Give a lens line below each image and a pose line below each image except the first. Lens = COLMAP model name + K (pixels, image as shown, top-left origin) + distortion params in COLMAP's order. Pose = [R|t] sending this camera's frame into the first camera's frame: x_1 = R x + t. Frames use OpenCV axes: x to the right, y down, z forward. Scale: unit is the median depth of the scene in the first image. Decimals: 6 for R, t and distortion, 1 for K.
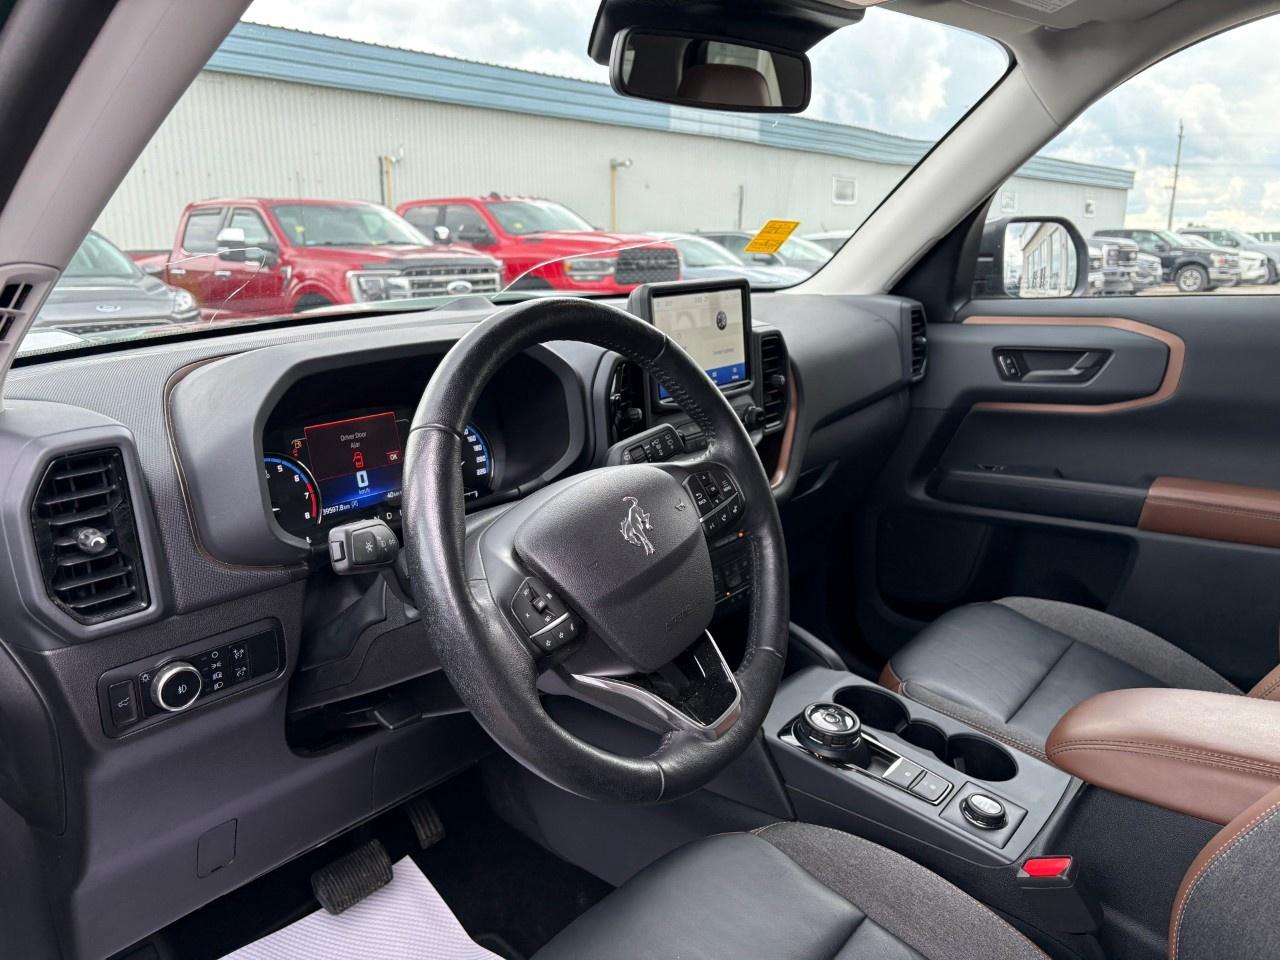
lens RADIAL K [[983.3, 0, 640.0], [0, 983.3, 480.0], [0, 0, 1]] dist [0.017338, 0.000803]
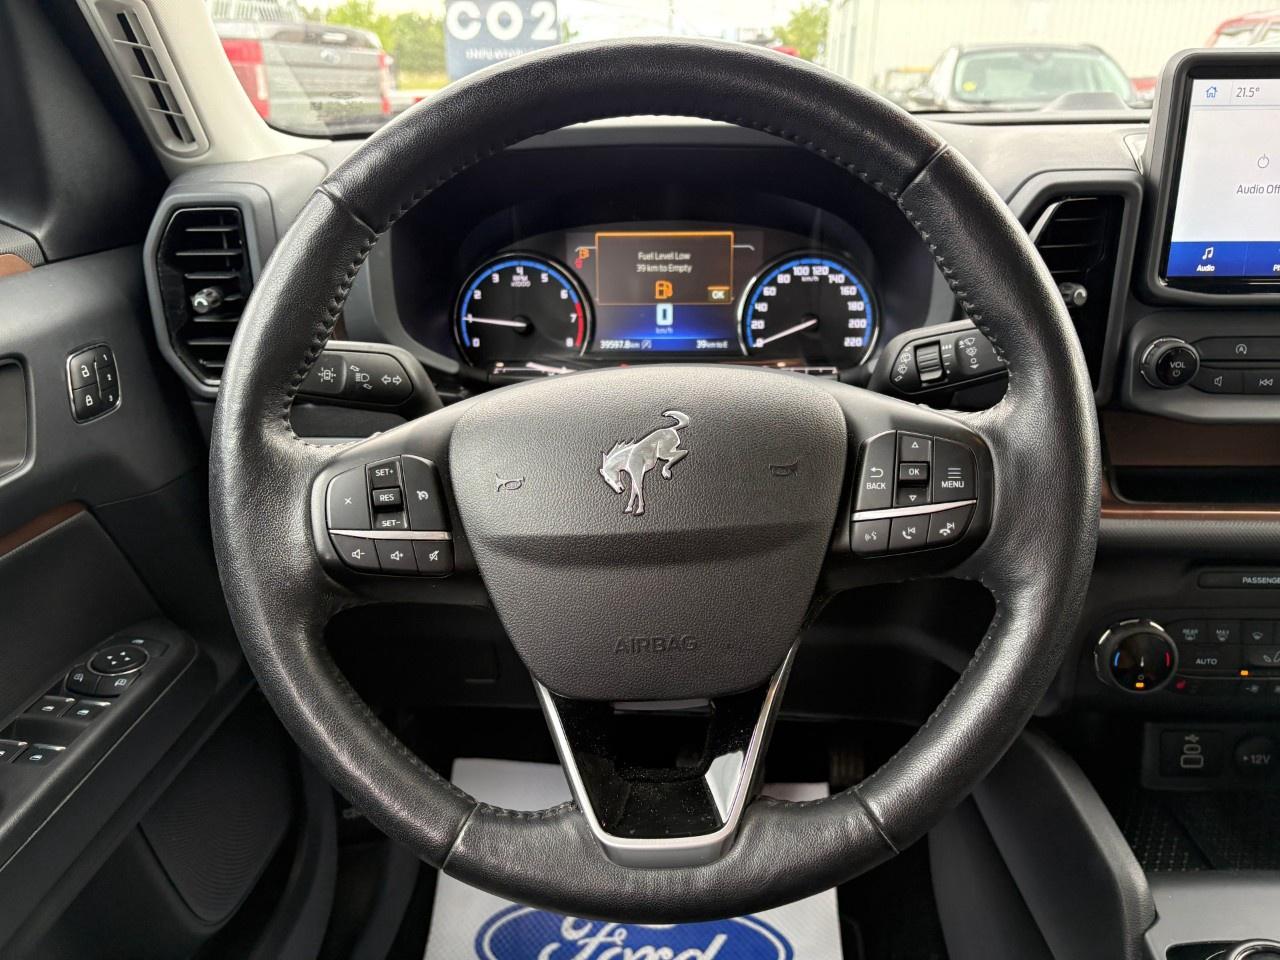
lens RADIAL K [[988.7, 0, 634.6], [0, 988.7, 503.3], [0, 0, 1]] dist [0.049076, -0.086399]
pose [[0.577270, 0.324790, -0.749180, 0.036285], [-0.189481, 0.945729, 0.263997, -0.006679], [0.794265, -0.010442, 0.607482, 0.055343]]
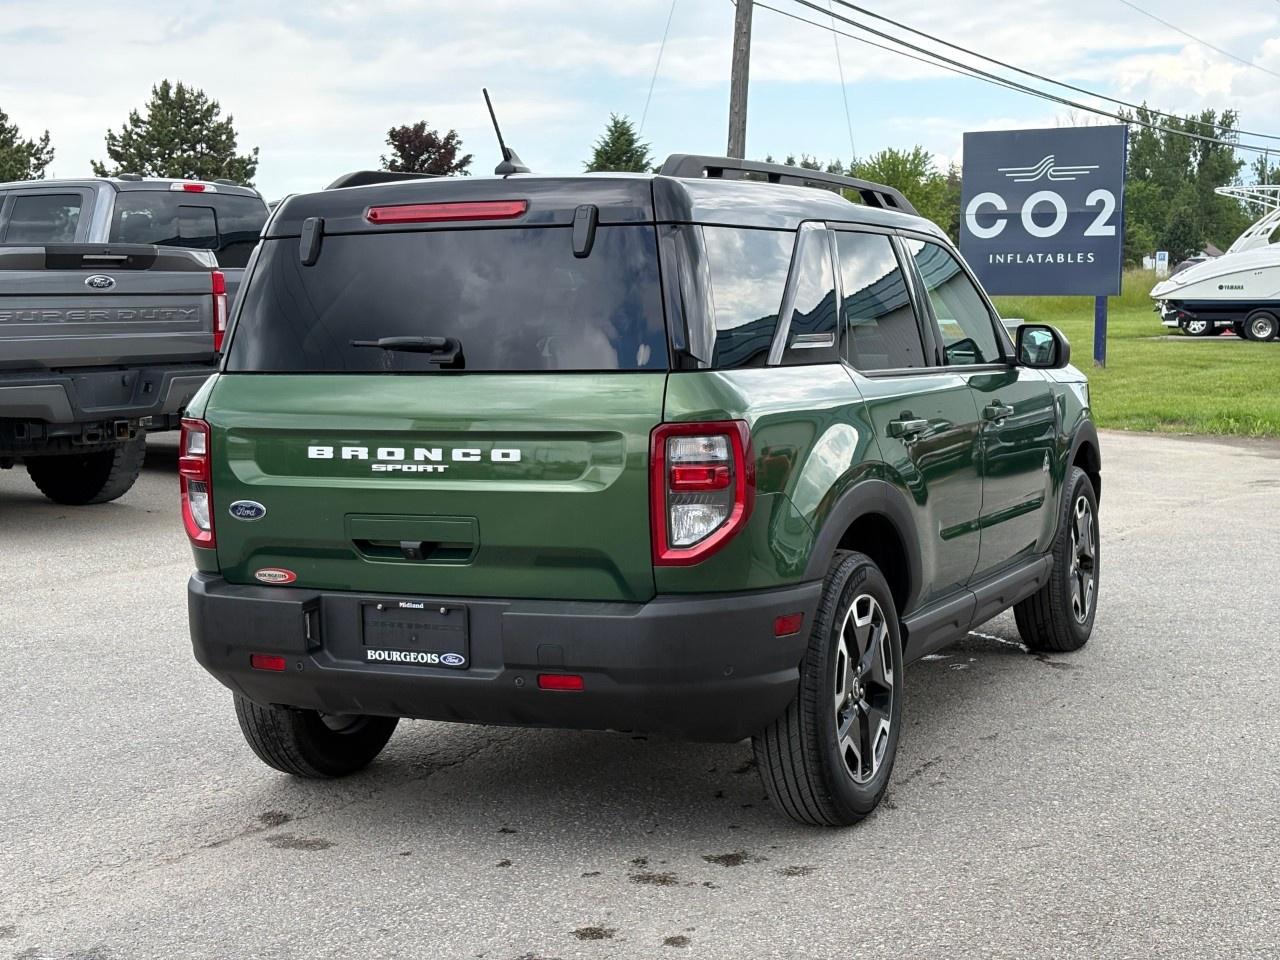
lens RADIAL K [[1930.7, 0, 640.0], [0, 1930.7, 480.0], [0, 0, 1]] dist [0.232629, -0.918740]
pose [[0.233673, 0.105449, -0.966580, 0.763751], [-0.216380, 0.974813, 0.054037, -0.001448], [0.947933, 0.196522, 0.250604, -0.121757]]
